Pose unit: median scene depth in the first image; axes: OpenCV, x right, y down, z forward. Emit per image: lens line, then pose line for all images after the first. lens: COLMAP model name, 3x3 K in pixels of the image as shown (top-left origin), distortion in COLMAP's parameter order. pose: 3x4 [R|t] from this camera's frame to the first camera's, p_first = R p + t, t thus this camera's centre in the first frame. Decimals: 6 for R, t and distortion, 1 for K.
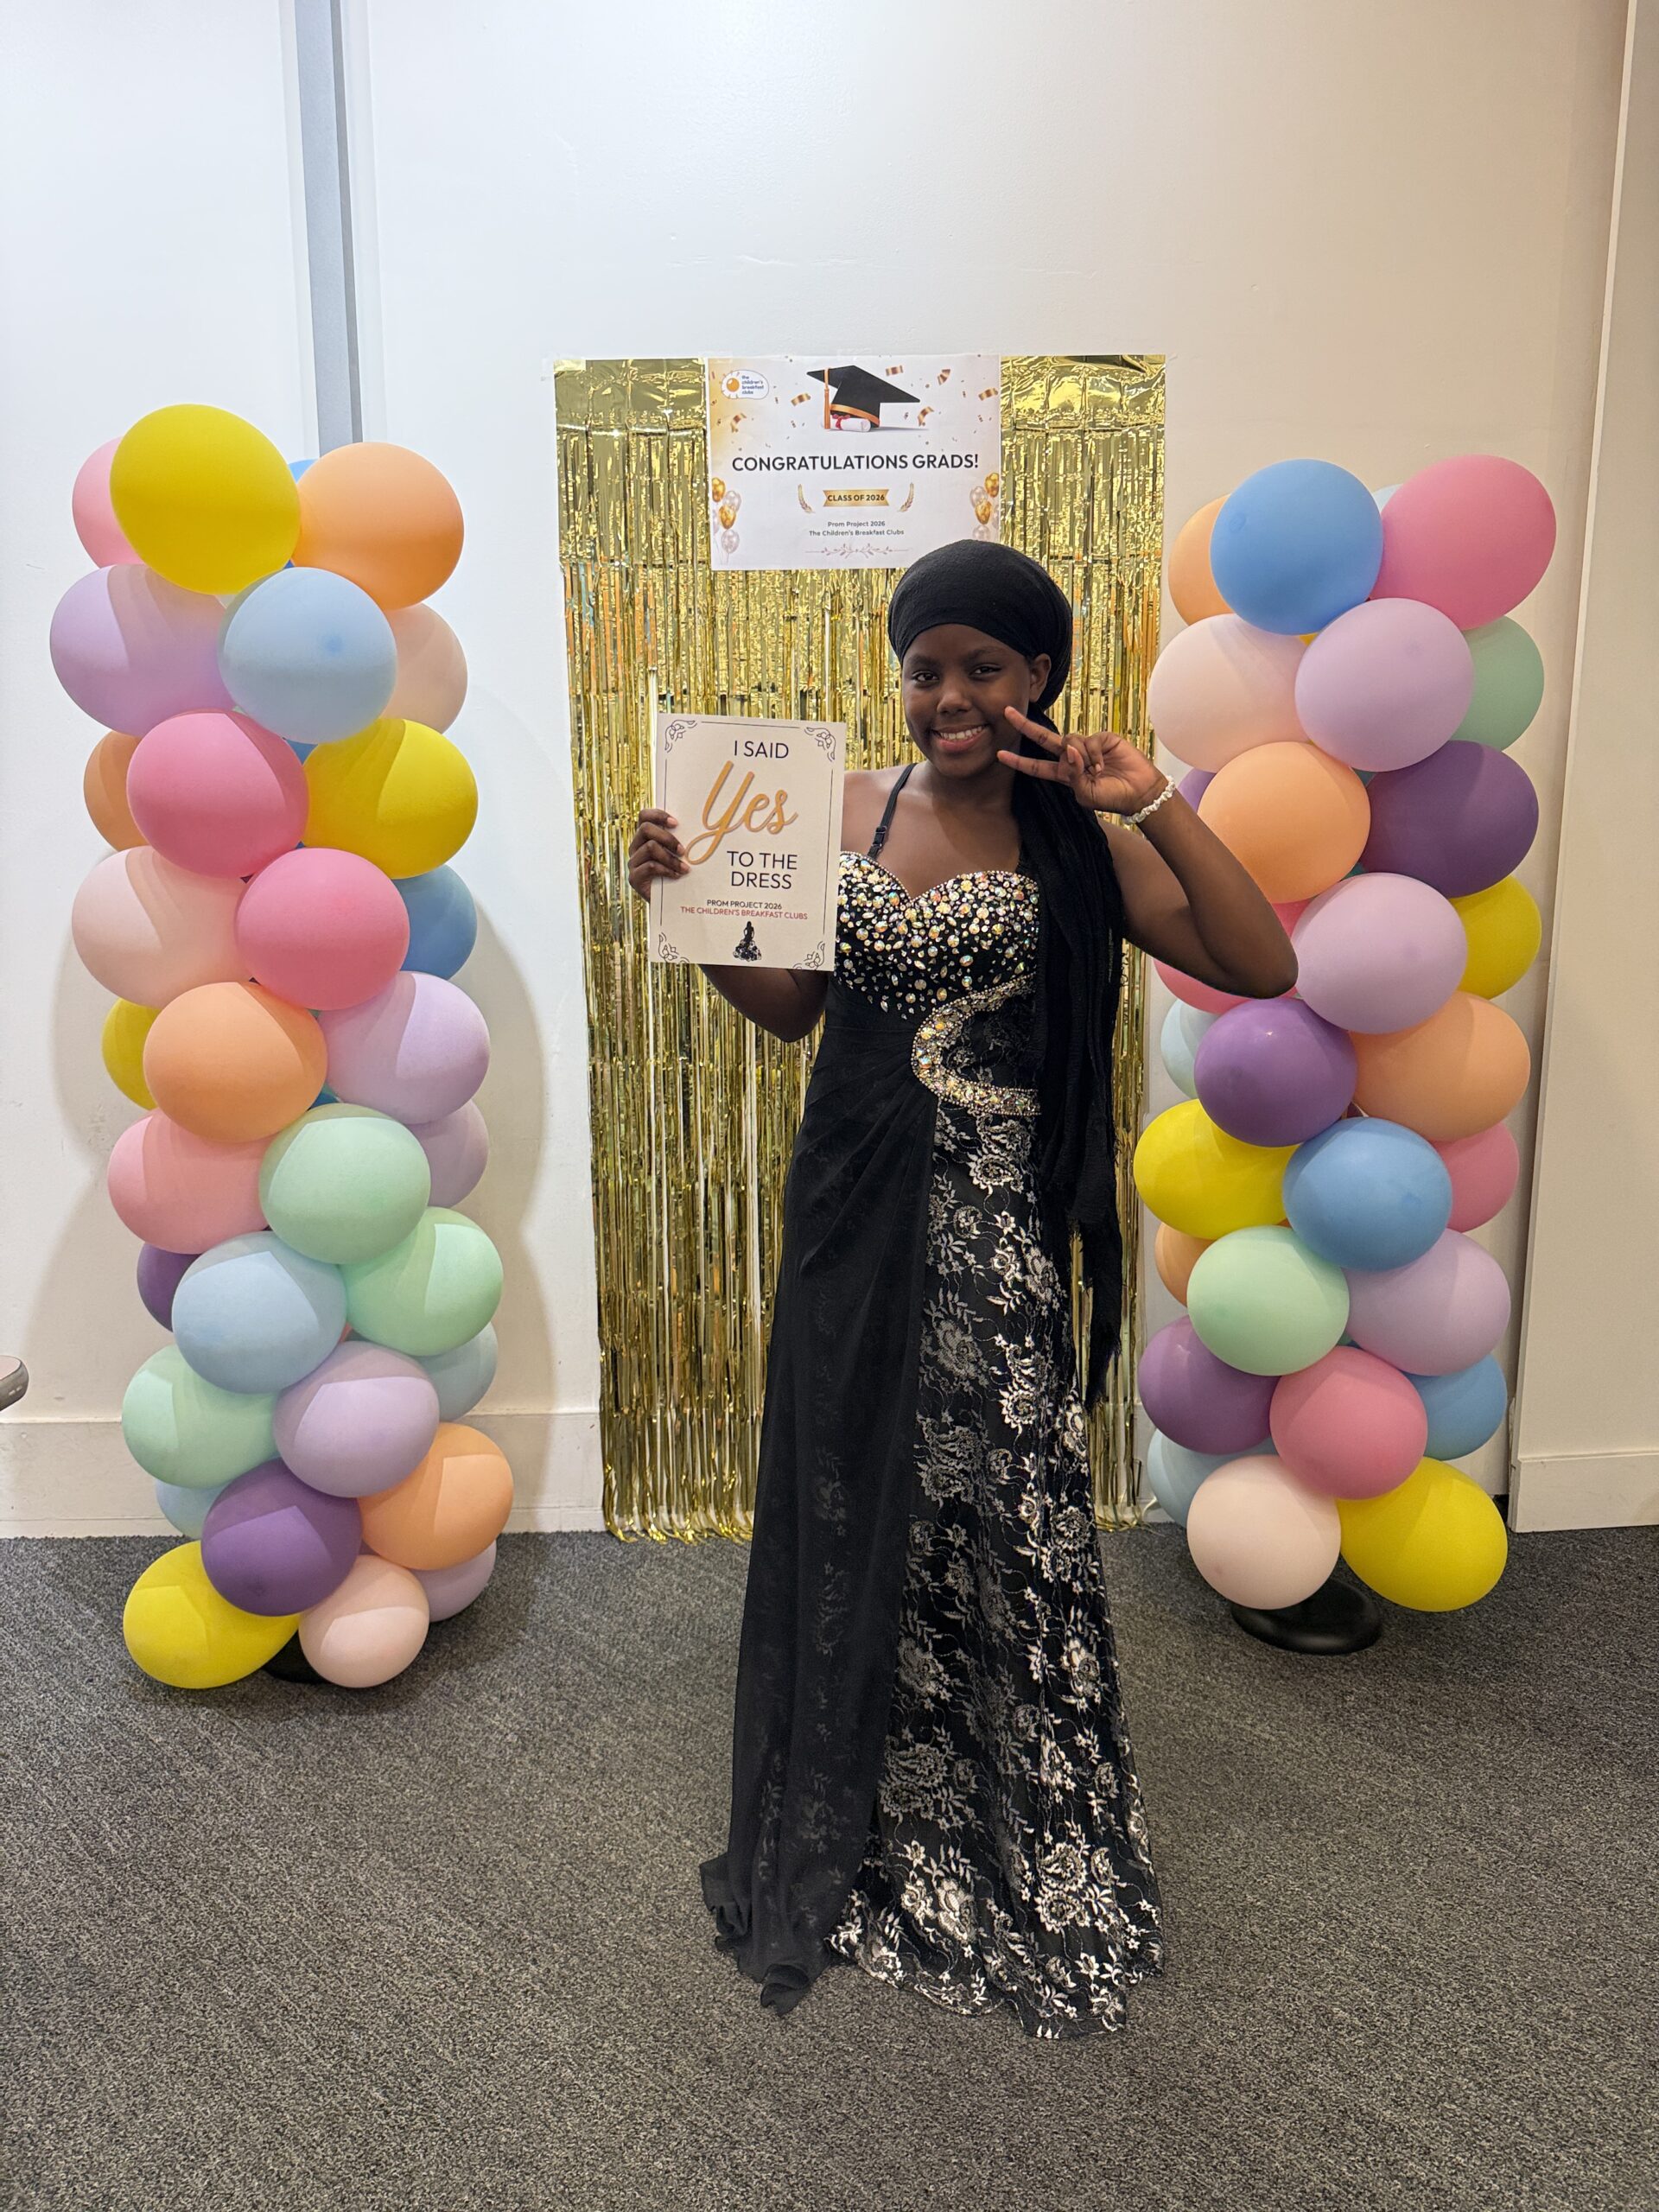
lens RADIAL K [[1569.0, 0, 819.8], [0, 1569.0, 1089.9], [0, 0, 1]] dist [0.011013, -0.016538]
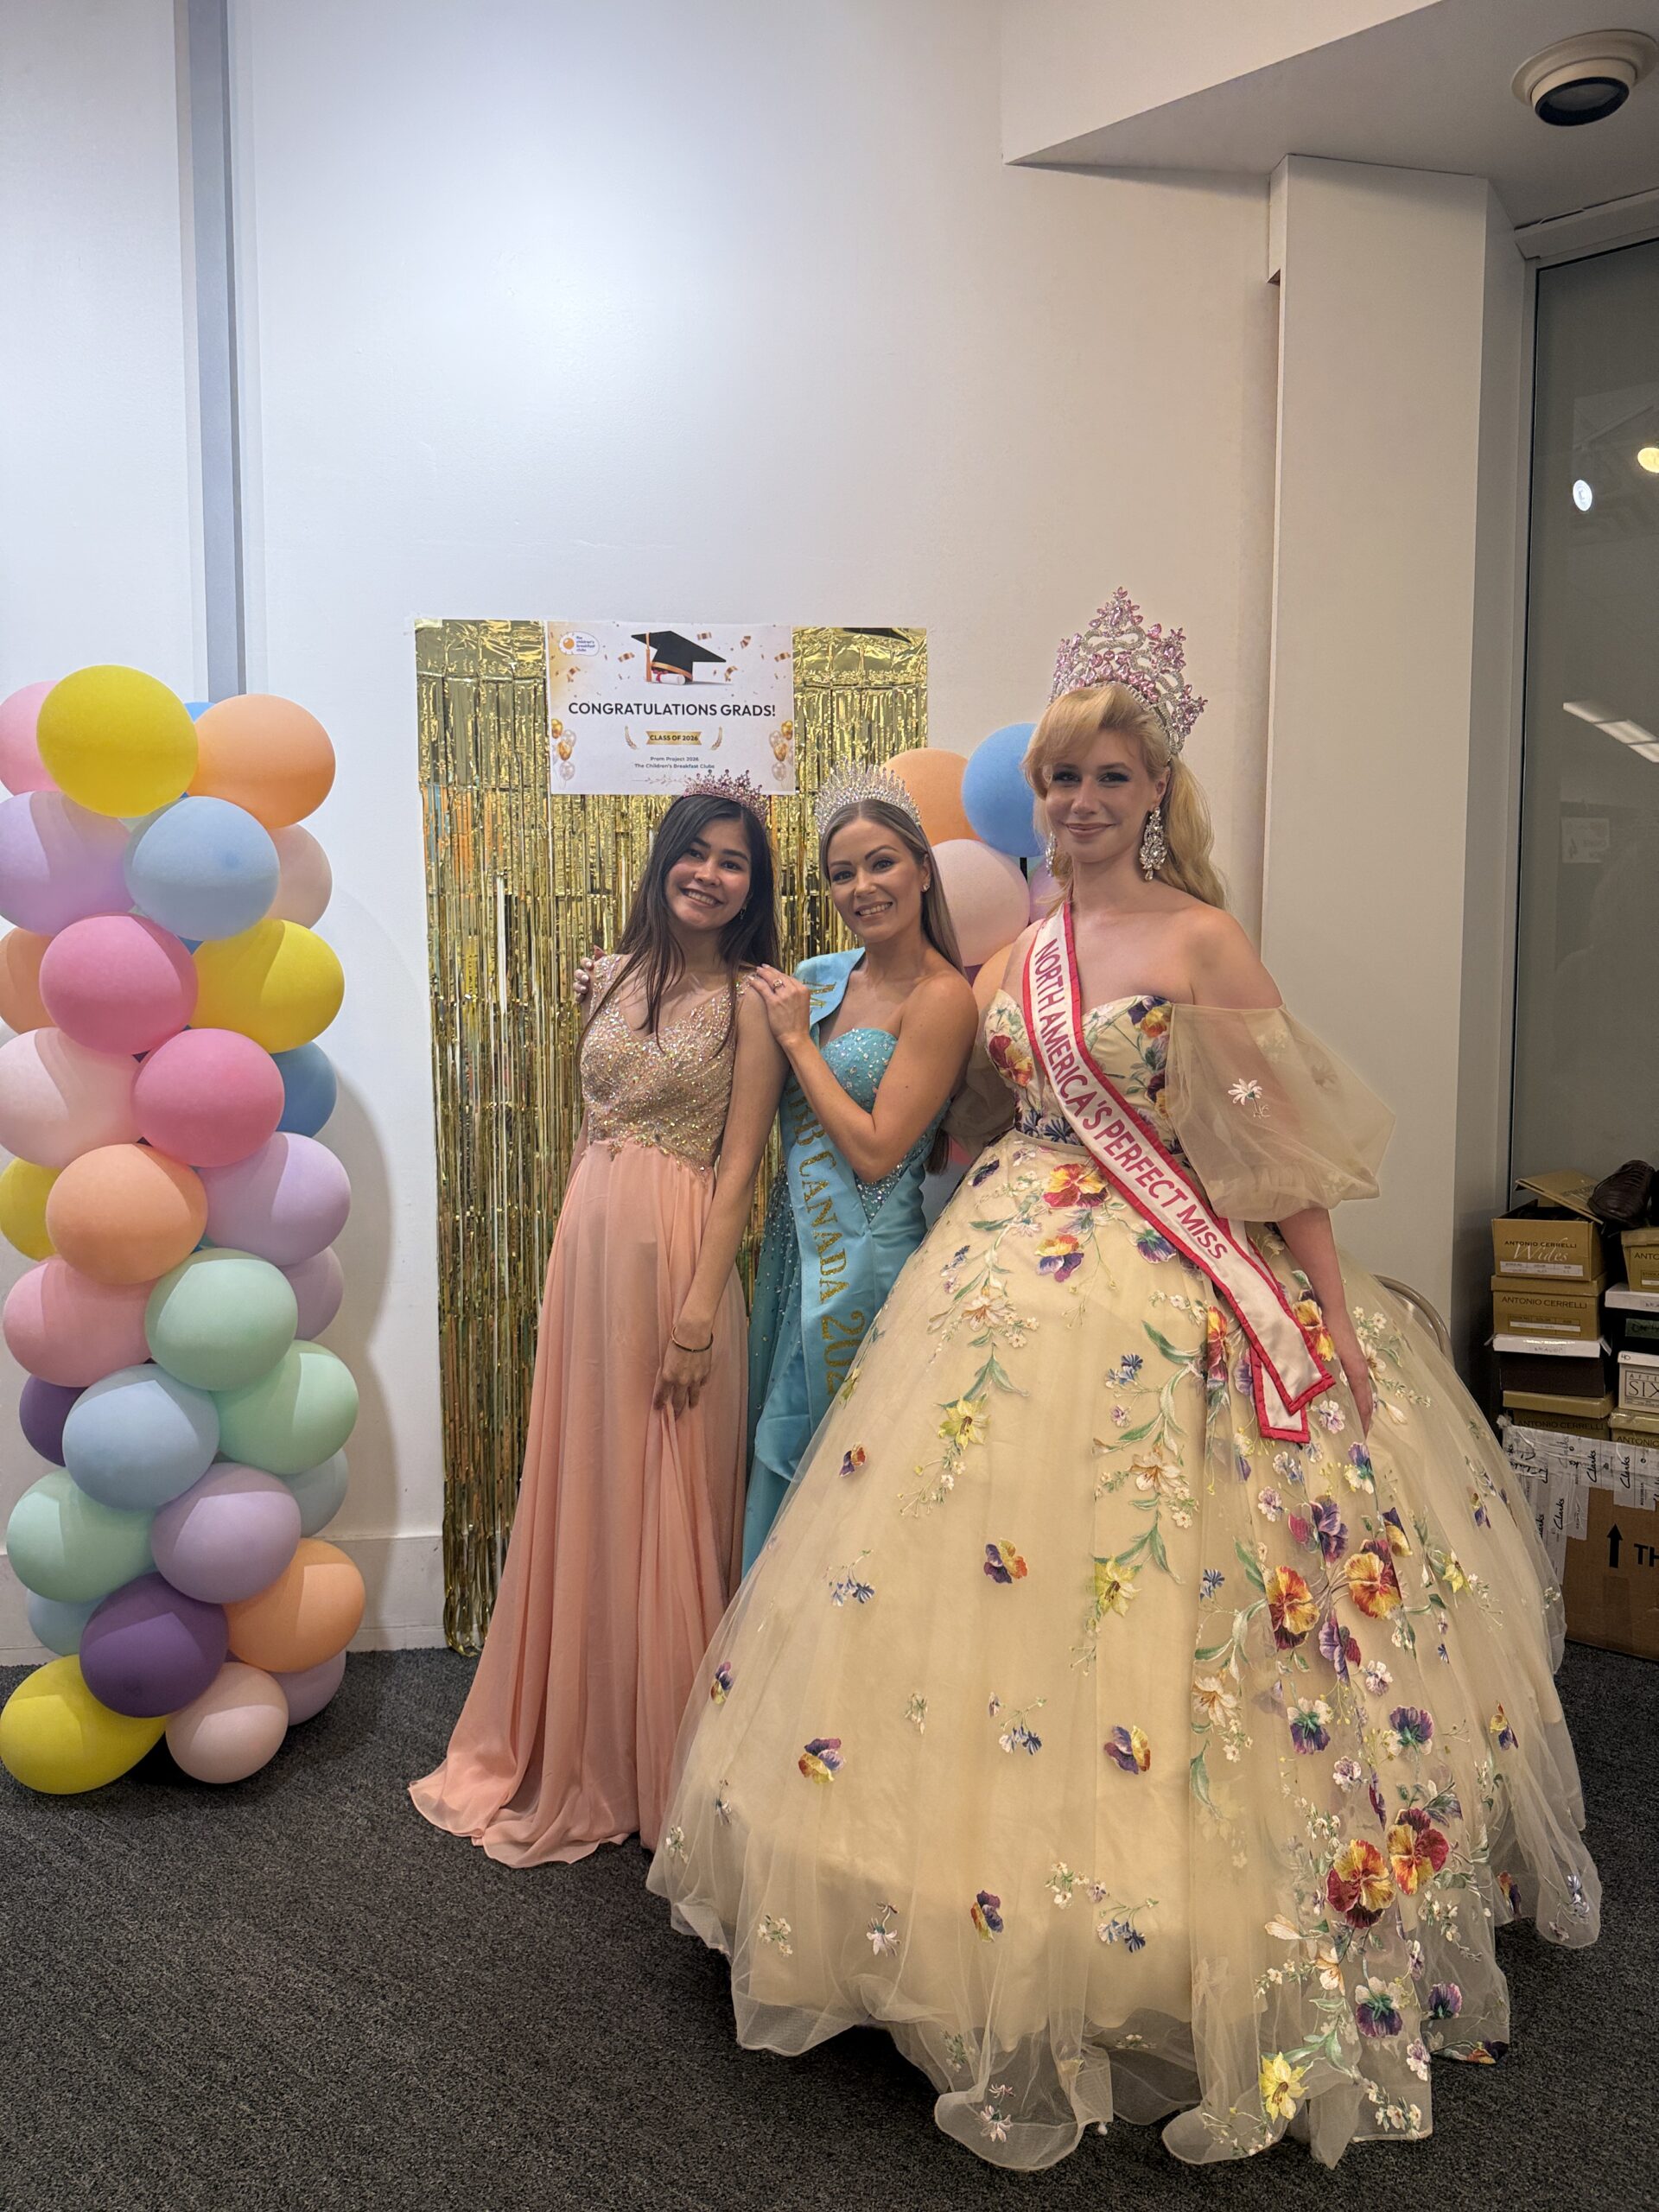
lens RADIAL K [[1569.0, 0, 830.5], [0, 1569.0, 1104.4], [0, 0, 1]] dist [0.011013, -0.016538]
pose [[0.994673, -0.002592, 0.103045, 0.019310], [0.012685, 0.995162, -0.097421, 0.018461], [-0.102294, 0.098209, 0.989894, -0.173028]]
